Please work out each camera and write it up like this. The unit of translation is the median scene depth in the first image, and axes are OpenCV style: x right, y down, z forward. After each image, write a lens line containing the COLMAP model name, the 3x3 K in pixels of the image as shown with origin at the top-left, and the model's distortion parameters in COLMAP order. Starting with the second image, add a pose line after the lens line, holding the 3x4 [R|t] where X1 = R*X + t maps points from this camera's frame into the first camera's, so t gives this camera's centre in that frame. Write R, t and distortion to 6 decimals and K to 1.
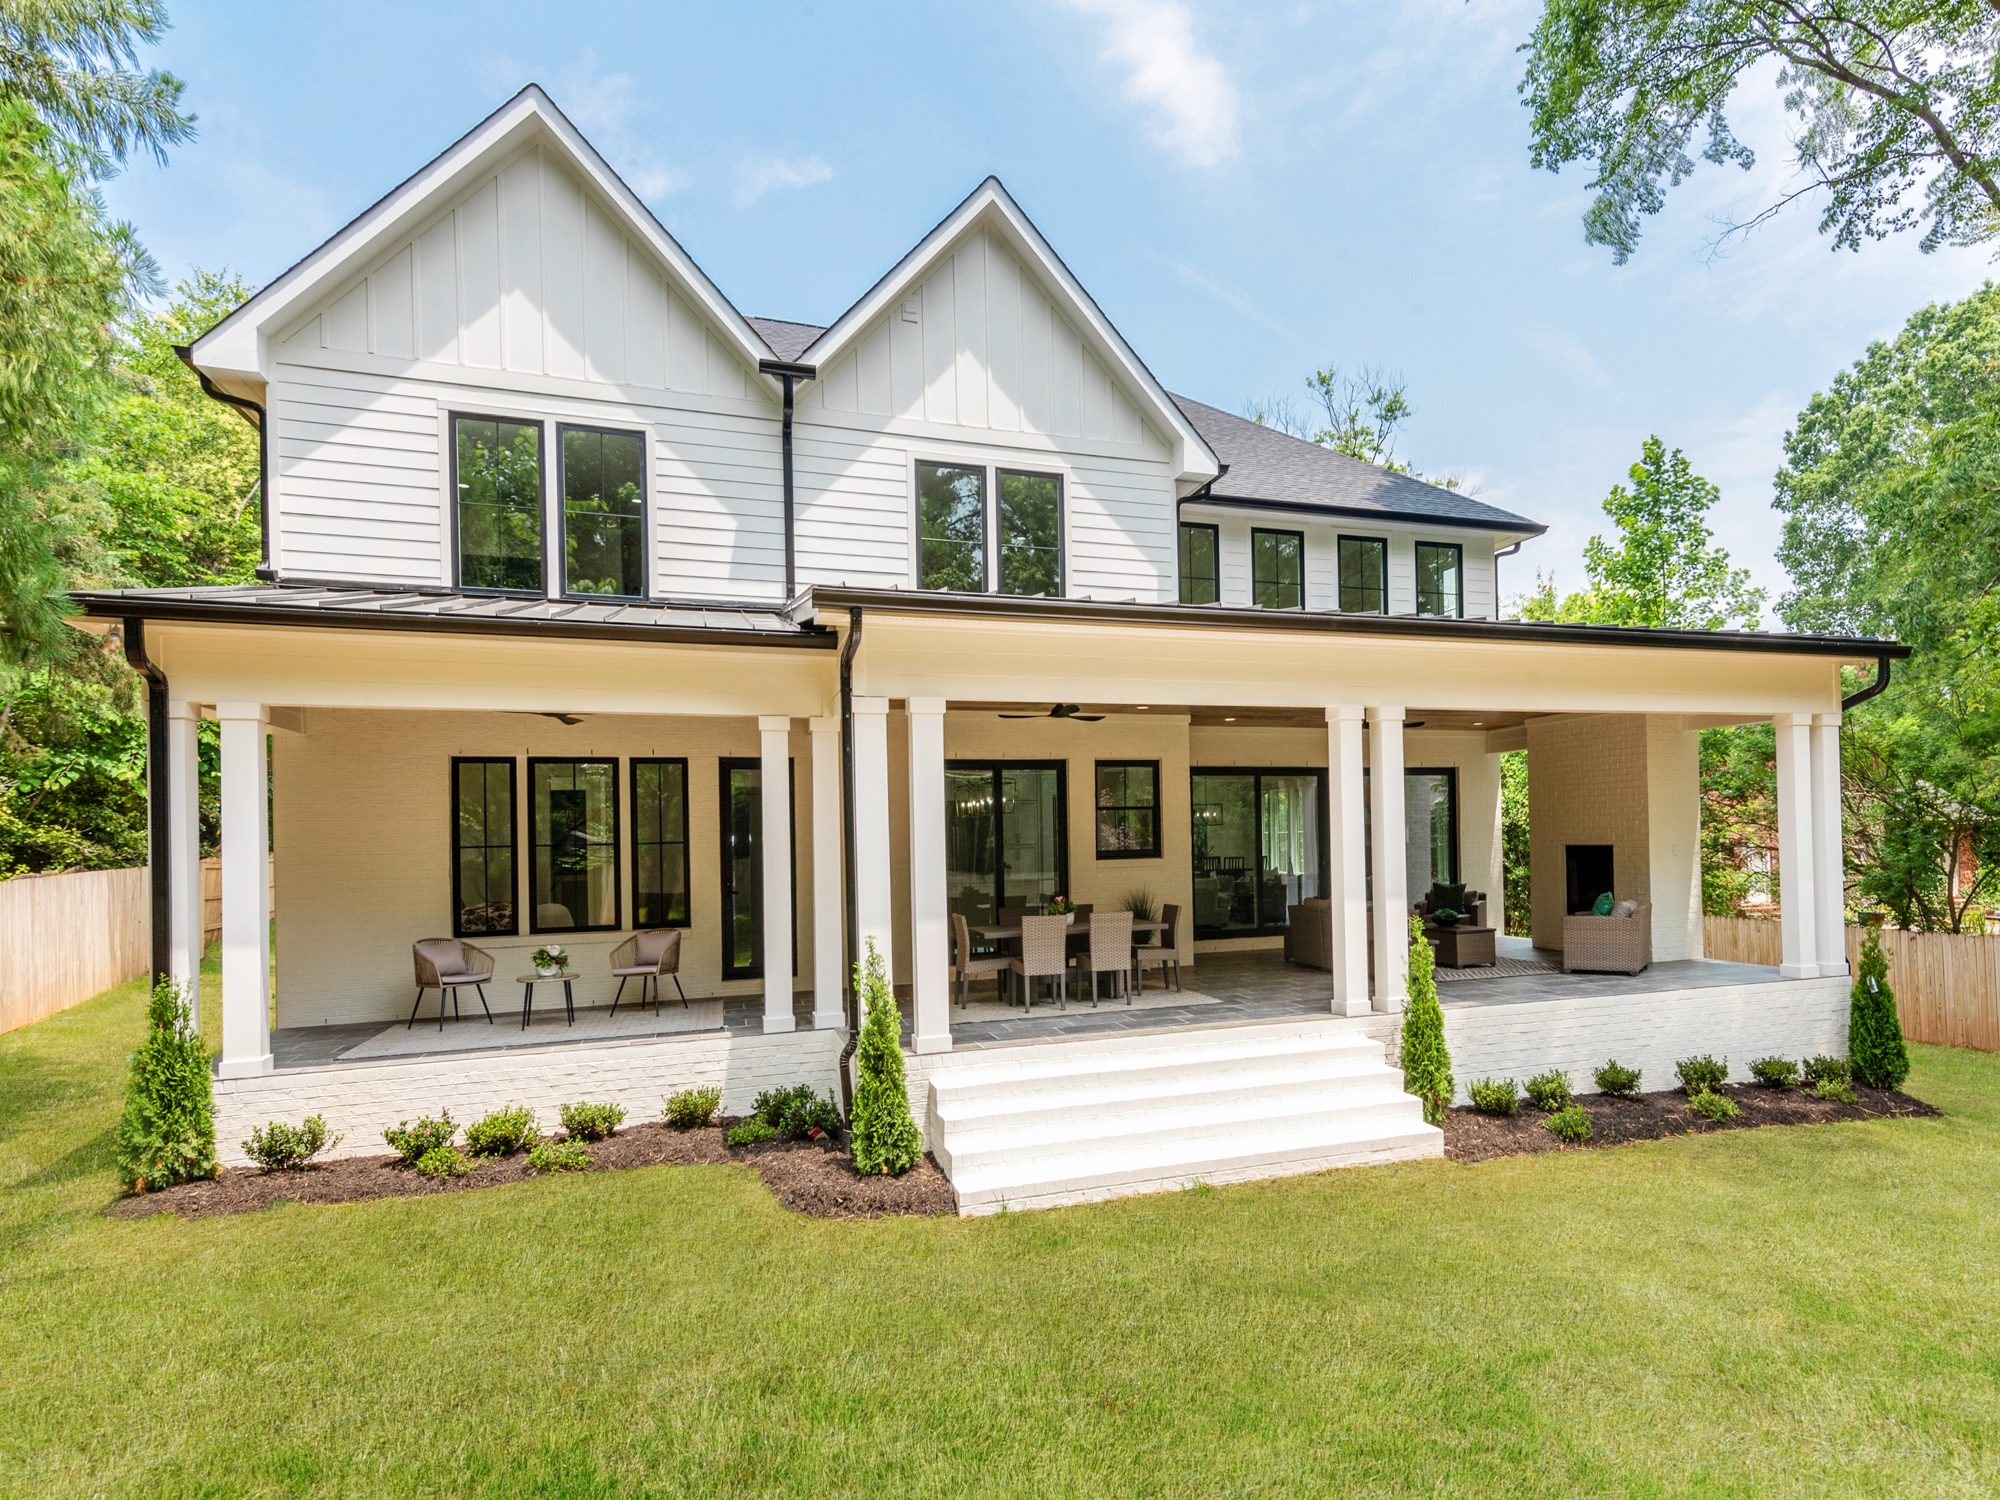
lens RADIAL K [[1238.0, 0, 999.5], [0, 1238.0, 795.3], [0, 0, 1]] dist [0.015759, -0.000795]
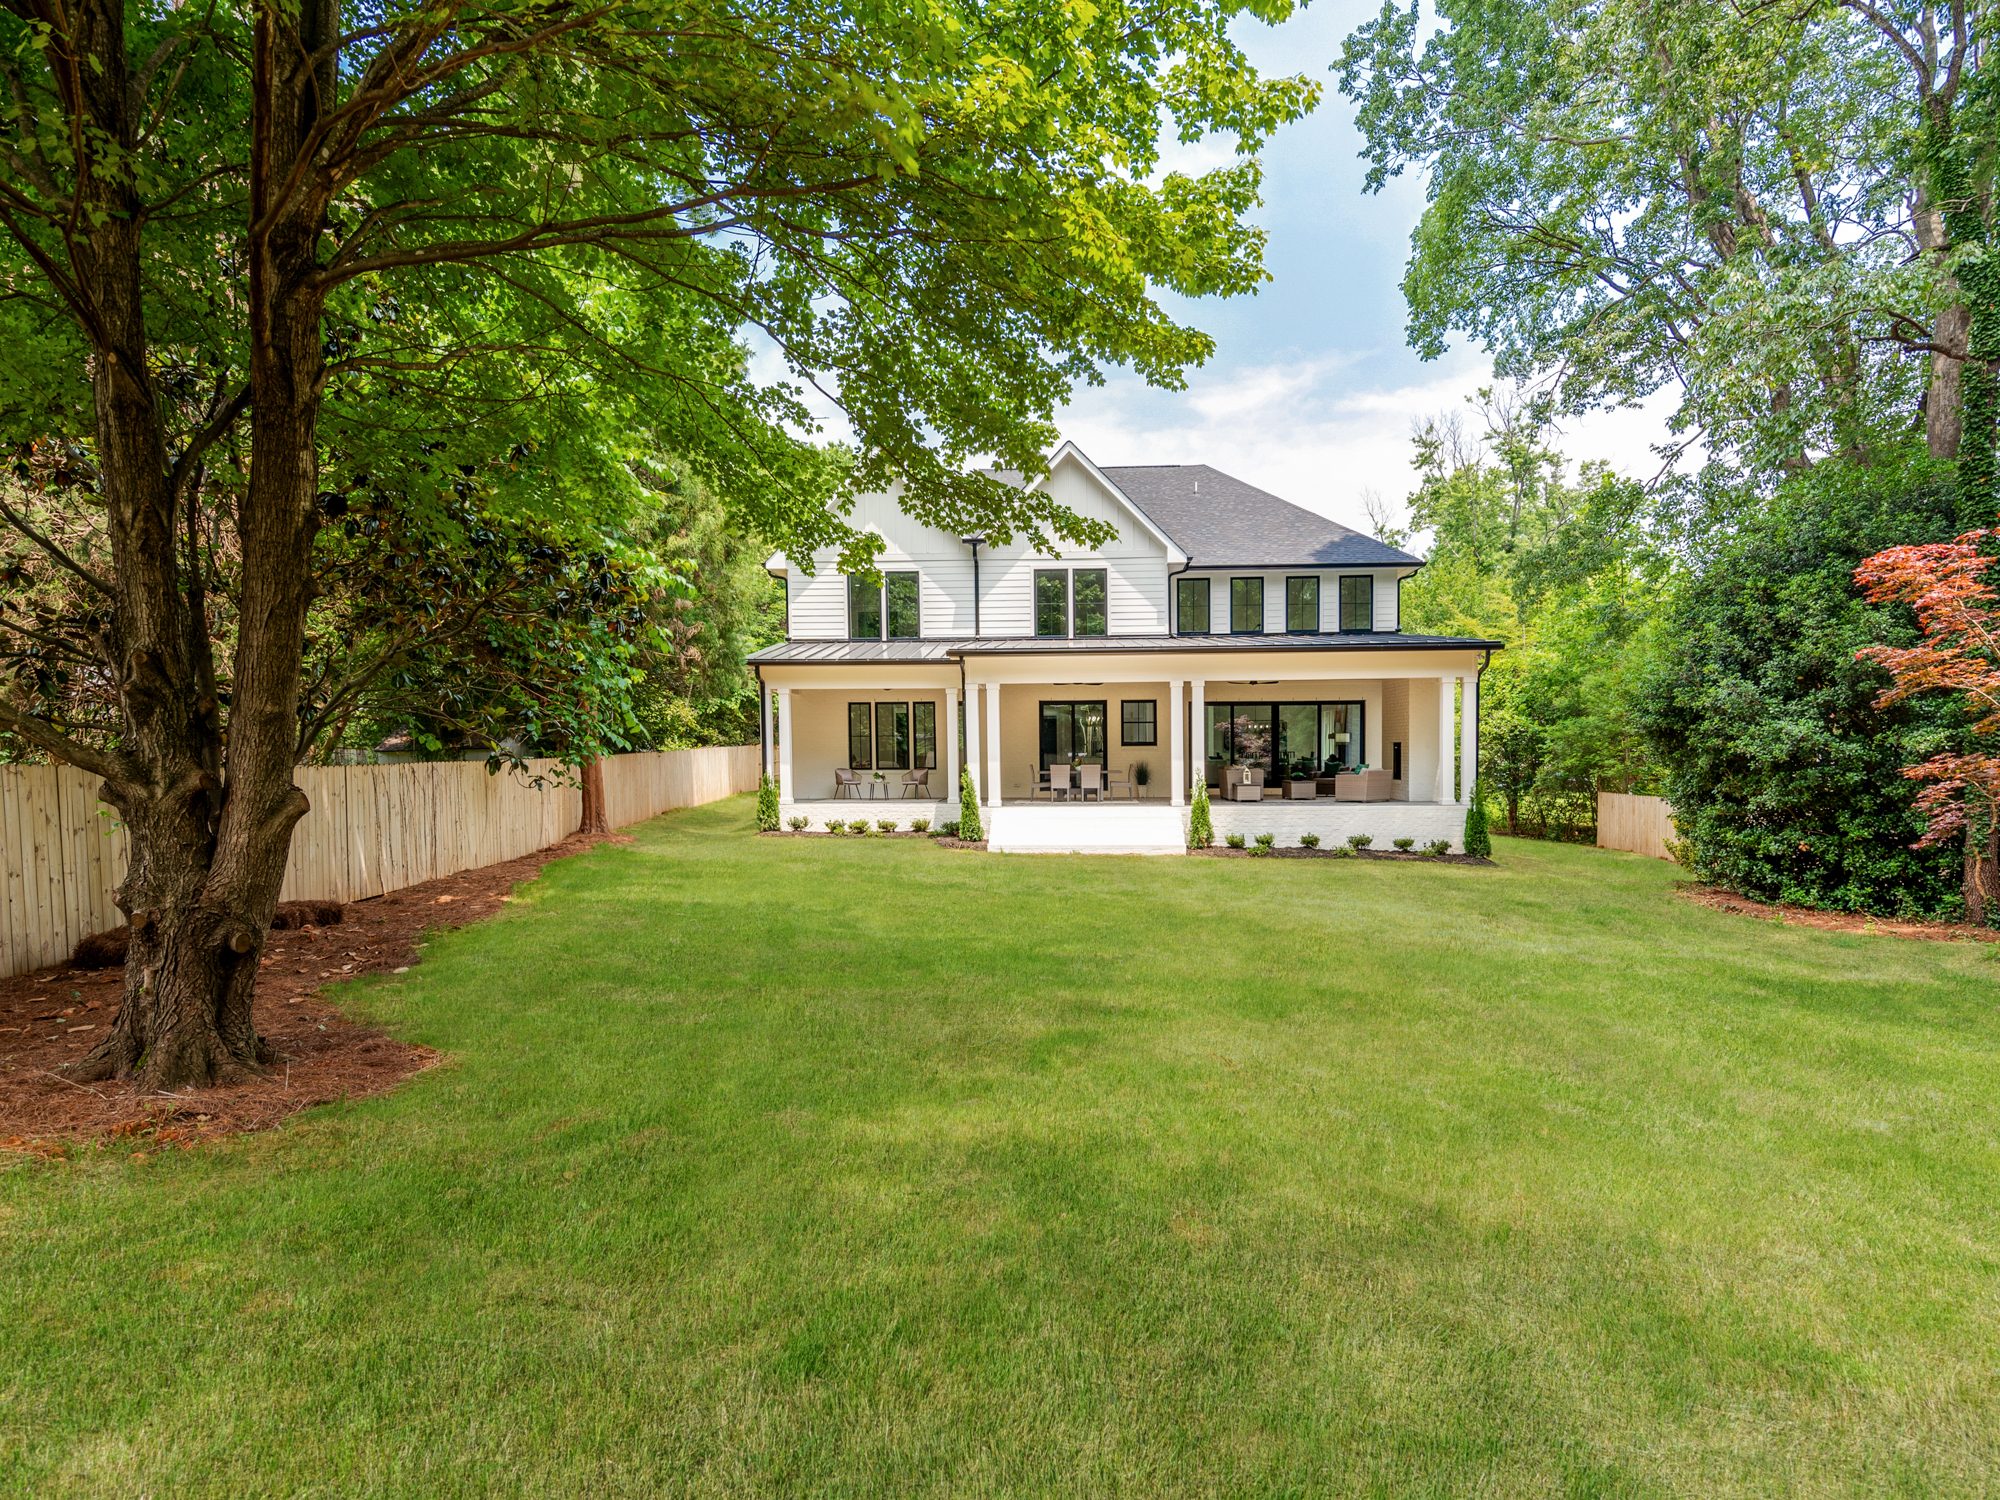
lens RADIAL K [[1238.0, 0, 999.5], [0, 1238.0, 795.3], [0, 0, 1]] dist [0.015759, -0.000795]
pose [[0.942110, 0.023223, -0.334500, 0.764326], [0.000024, 0.997594, 0.069328, -0.015741], [0.335305, -0.065323, 0.939842, -1.415851]]
